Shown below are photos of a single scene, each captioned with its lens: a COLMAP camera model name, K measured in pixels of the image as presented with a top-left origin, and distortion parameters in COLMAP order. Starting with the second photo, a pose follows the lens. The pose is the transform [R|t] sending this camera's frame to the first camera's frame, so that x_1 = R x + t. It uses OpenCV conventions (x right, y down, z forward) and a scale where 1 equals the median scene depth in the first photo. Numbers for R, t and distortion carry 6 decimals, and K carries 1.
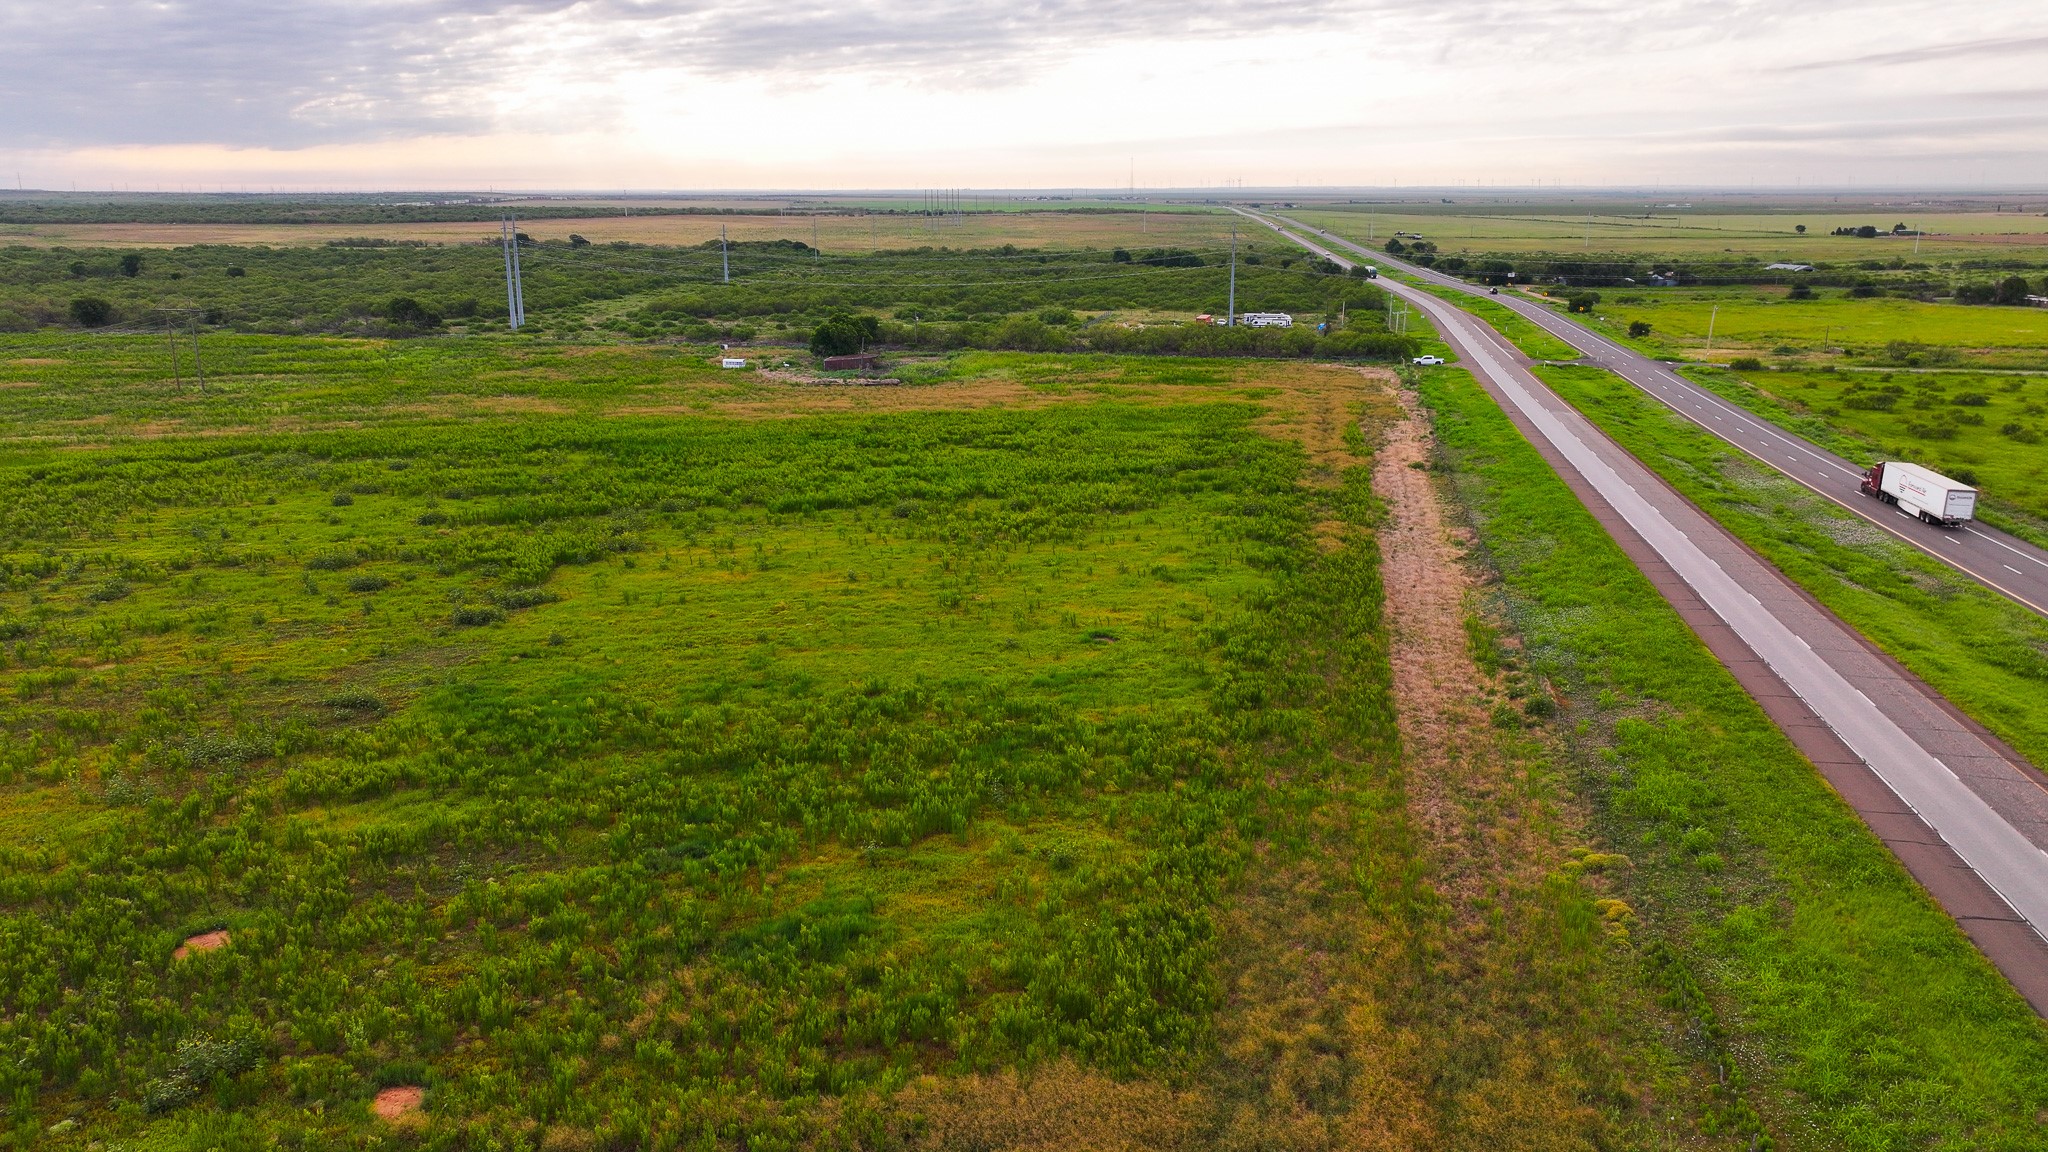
lens RADIAL K [[1430.7, 0, 1036.9], [0, 1430.7, 561.5], [0, 0, 1]] dist [0.002913, 0.004342]
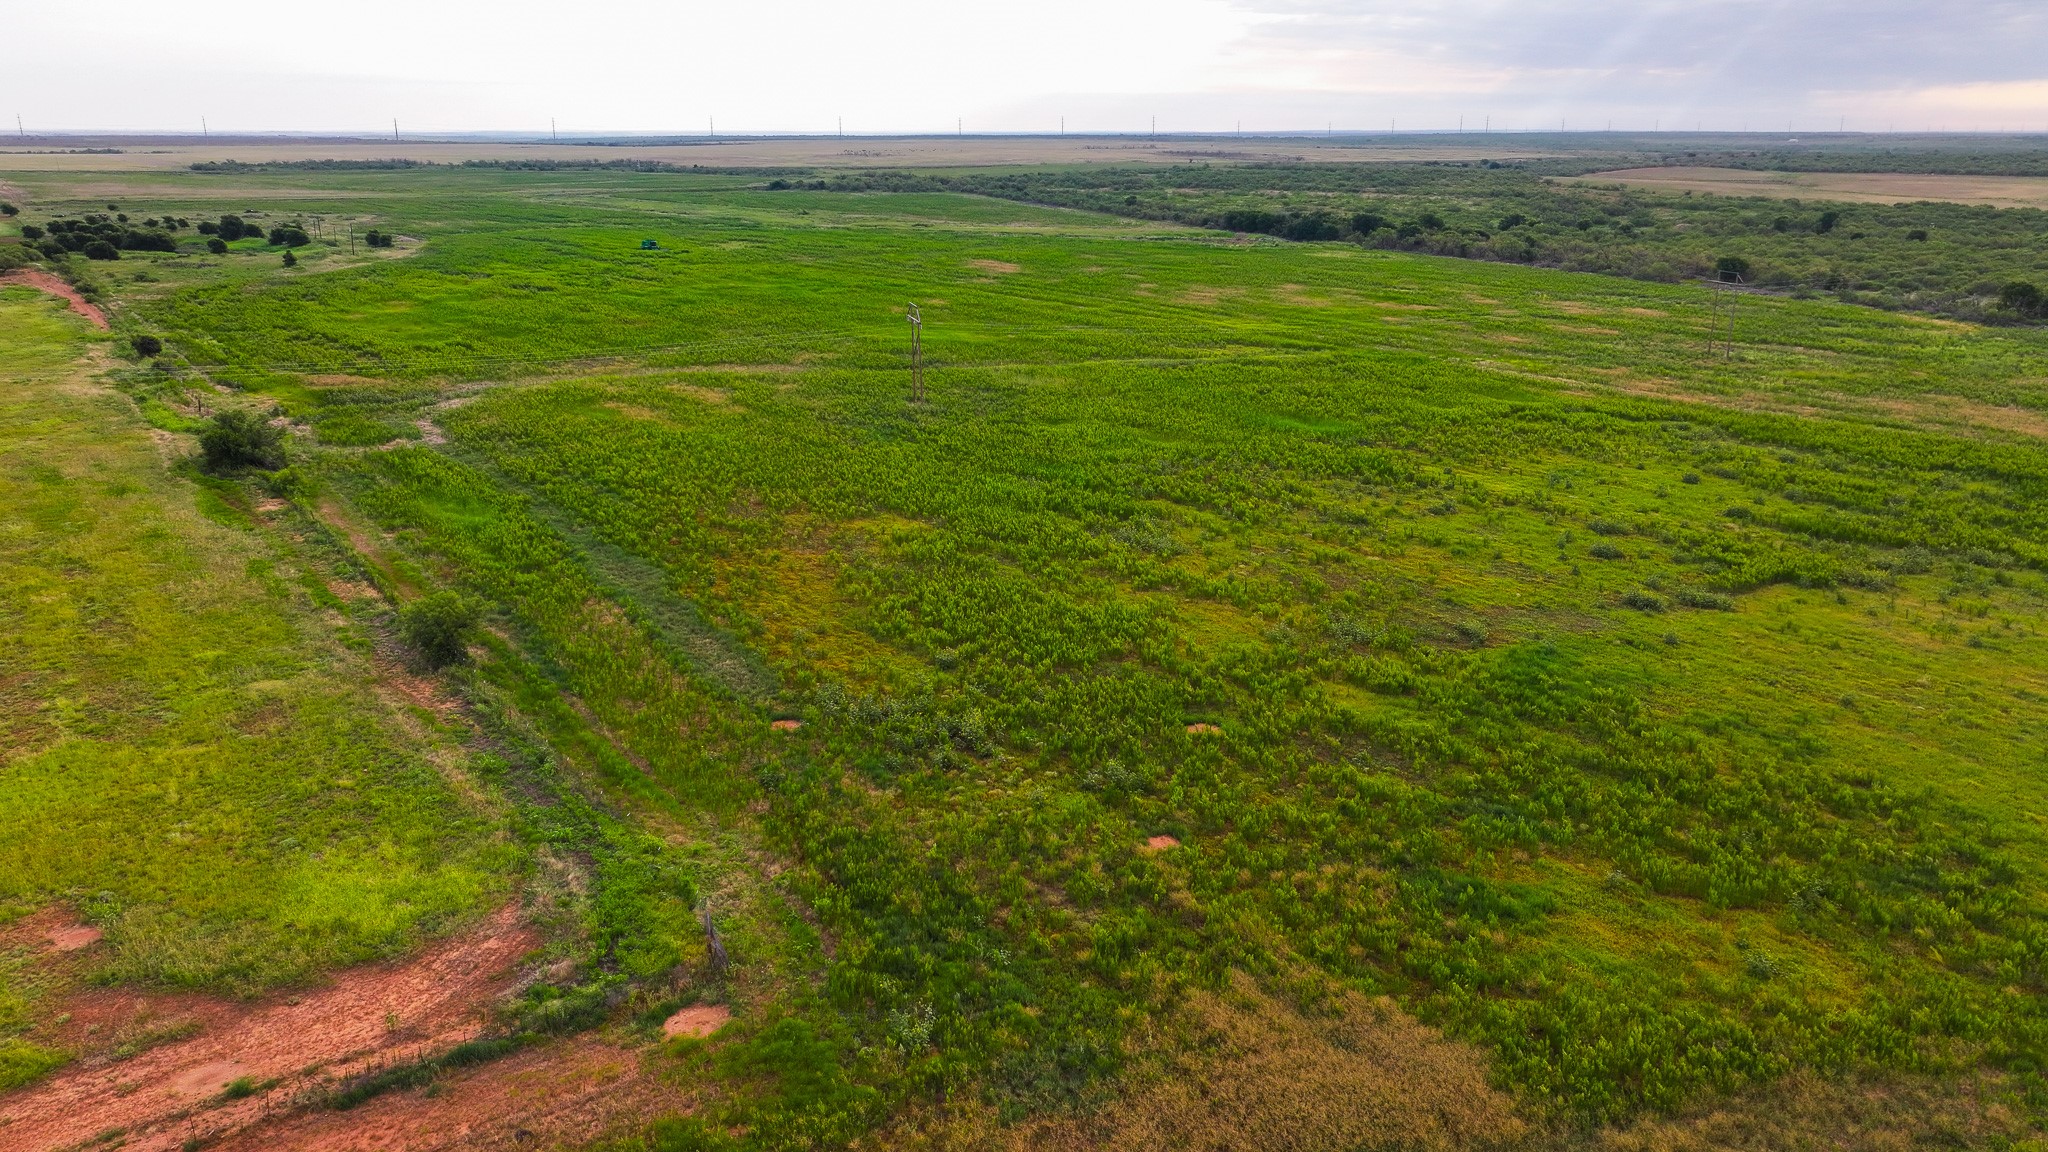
lens RADIAL K [[1430.7, 0, 1025.7], [0, 1430.7, 568.1], [0, 0, 1]] dist [0.002913, 0.004342]
pose [[0.450834, 0.260177, -0.853848, 0.266326], [-0.223302, 0.959035, 0.174325, -0.057573], [0.864225, 0.112074, 0.490463, 0.009697]]
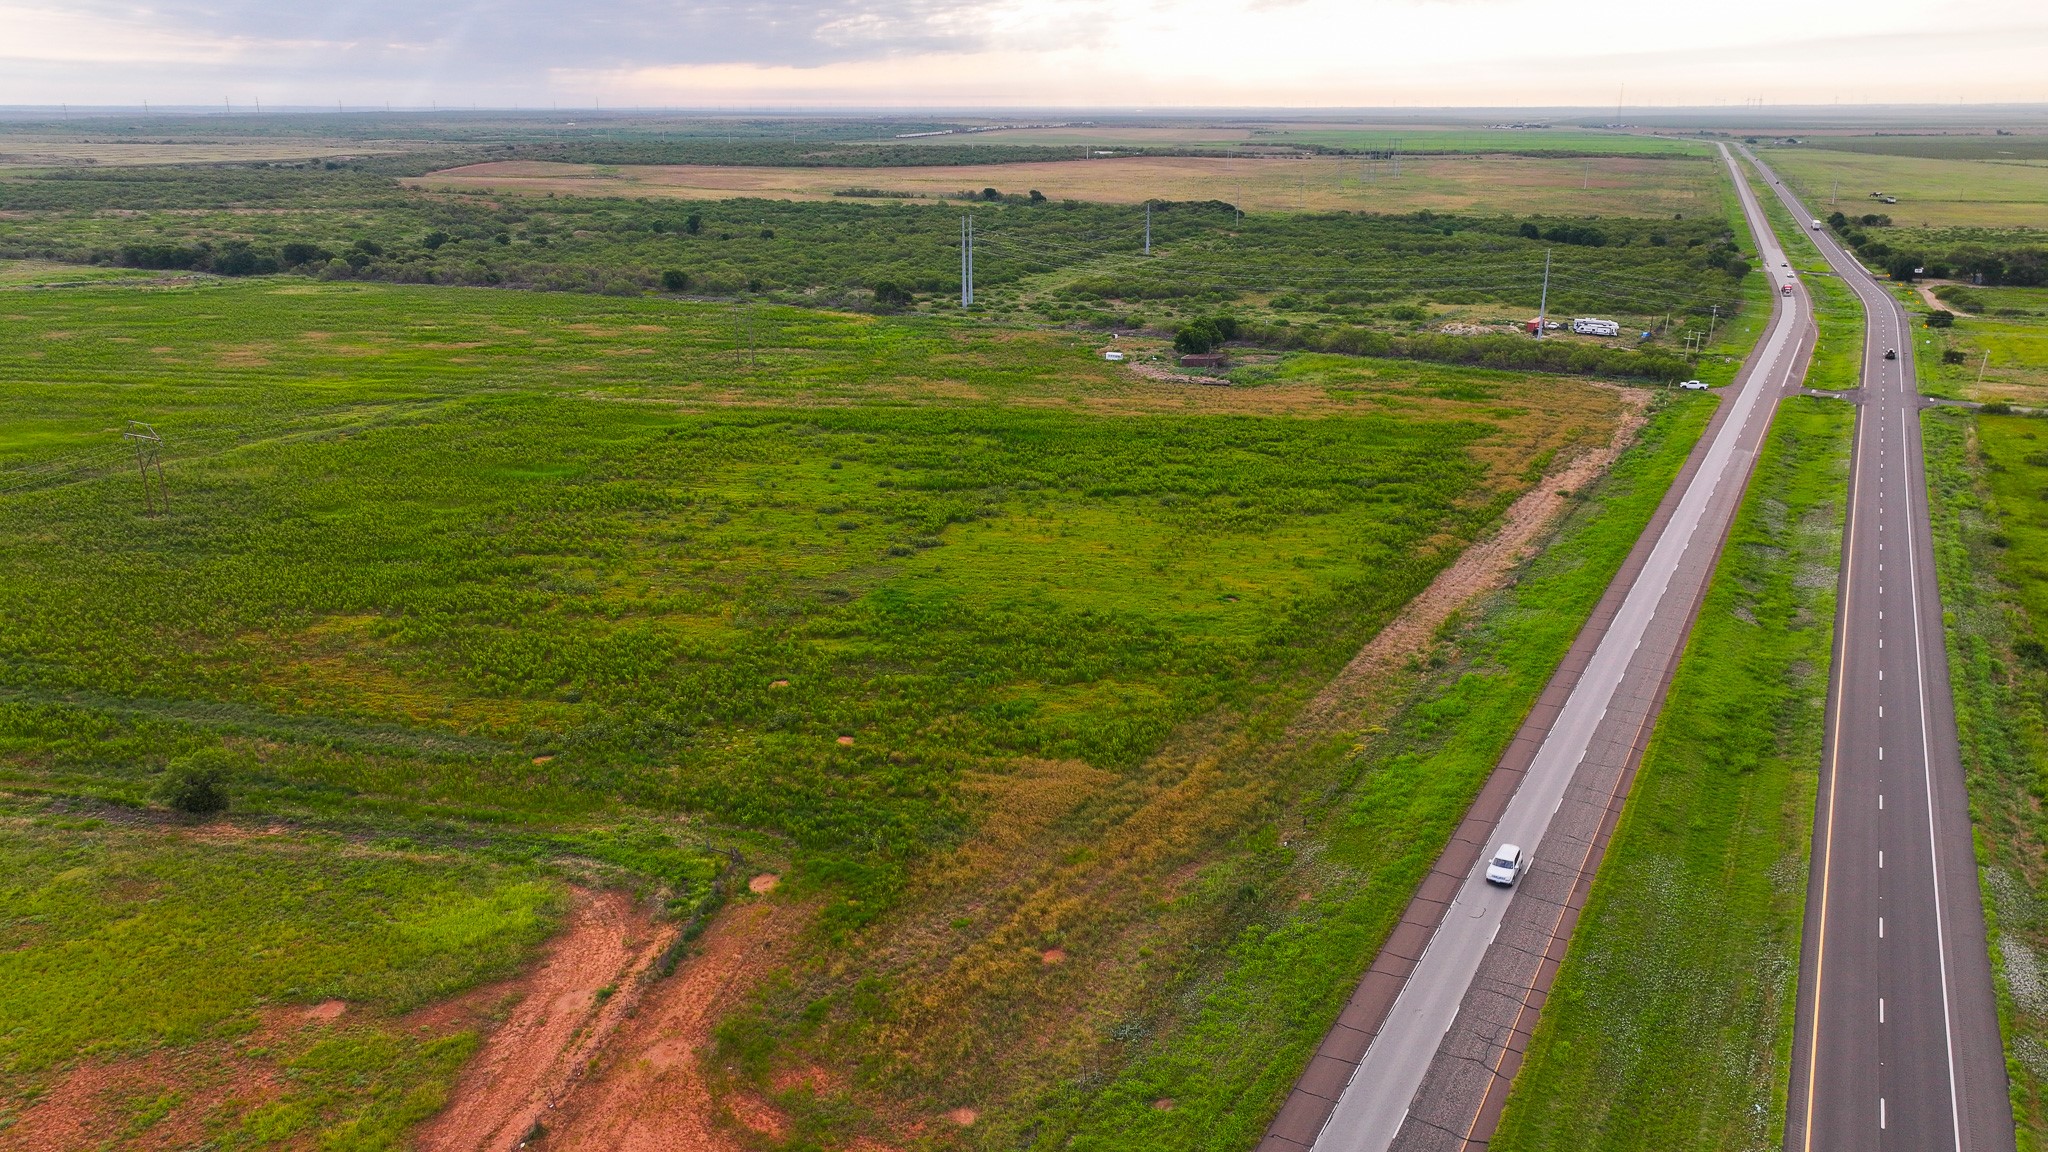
lens RADIAL K [[1430.7, 0, 1026.9], [0, 1430.7, 578.4], [0, 0, 1]] dist [0.002913, 0.004342]
pose [[0.948724, 0.098062, -0.300509, 0.235598], [-0.078337, 0.993947, 0.077030, -0.060320], [0.306244, -0.049539, 0.950663, -0.516550]]
